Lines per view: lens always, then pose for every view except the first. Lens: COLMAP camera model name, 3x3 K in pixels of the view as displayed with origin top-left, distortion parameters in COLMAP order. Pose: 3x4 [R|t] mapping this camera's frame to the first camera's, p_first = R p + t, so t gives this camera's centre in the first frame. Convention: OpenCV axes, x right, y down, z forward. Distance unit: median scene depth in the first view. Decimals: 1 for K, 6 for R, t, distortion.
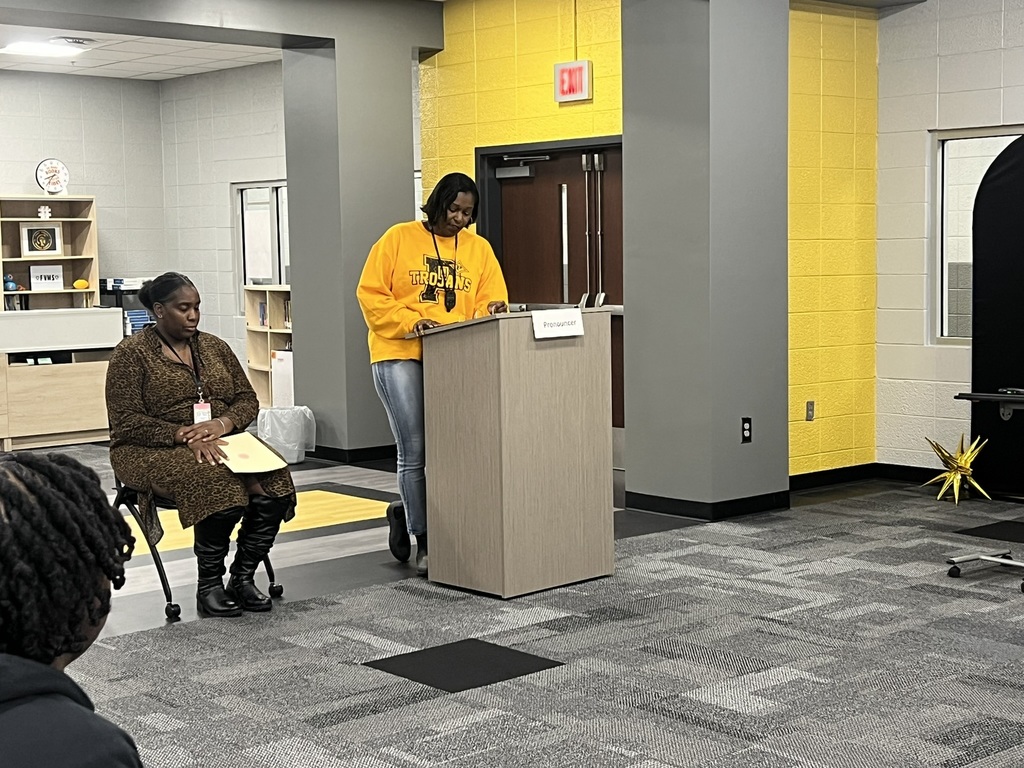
lens RADIAL K [[1620.7, 0, 511.7], [0, 1620.7, 385.6], [0, 0, 1]] dist [0.239590, 0.000000]
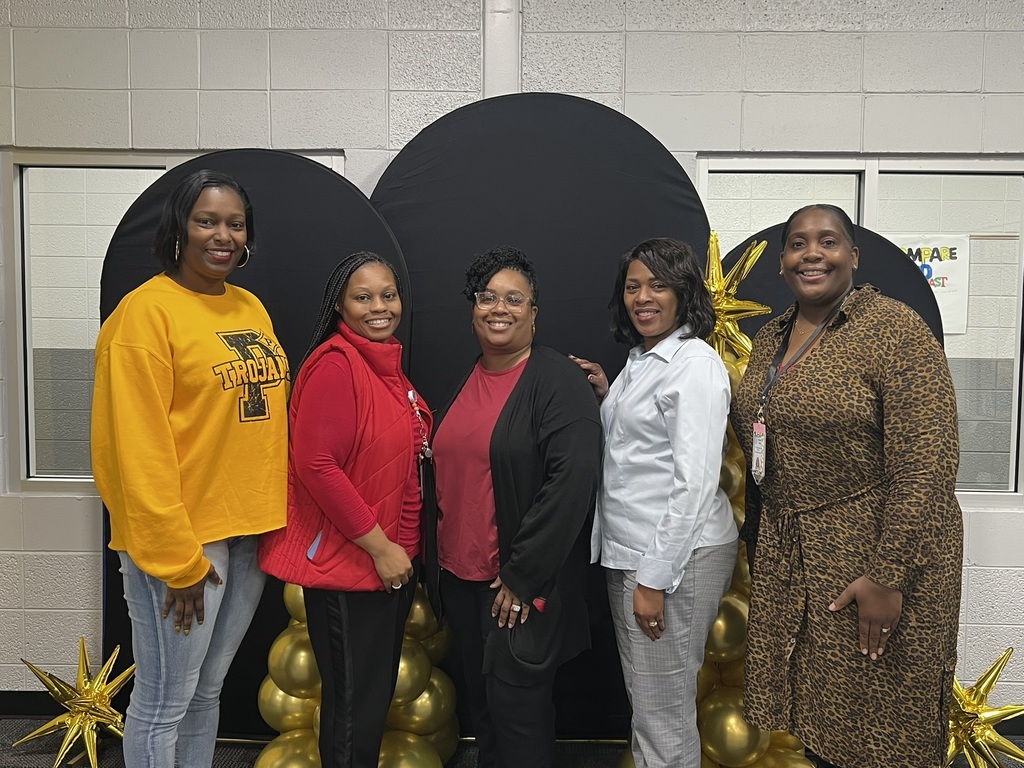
lens RADIAL K [[1039.1, 0, 512.5], [0, 1039.1, 384.2], [0, 0, 1]] dist [0.014060, 0.000000]
pose [[0.679681, -0.035278, 0.732659, 0.088937], [0.041969, 0.999077, 0.009172, -0.057308], [-0.732306, 0.024515, 0.680534, 0.549904]]
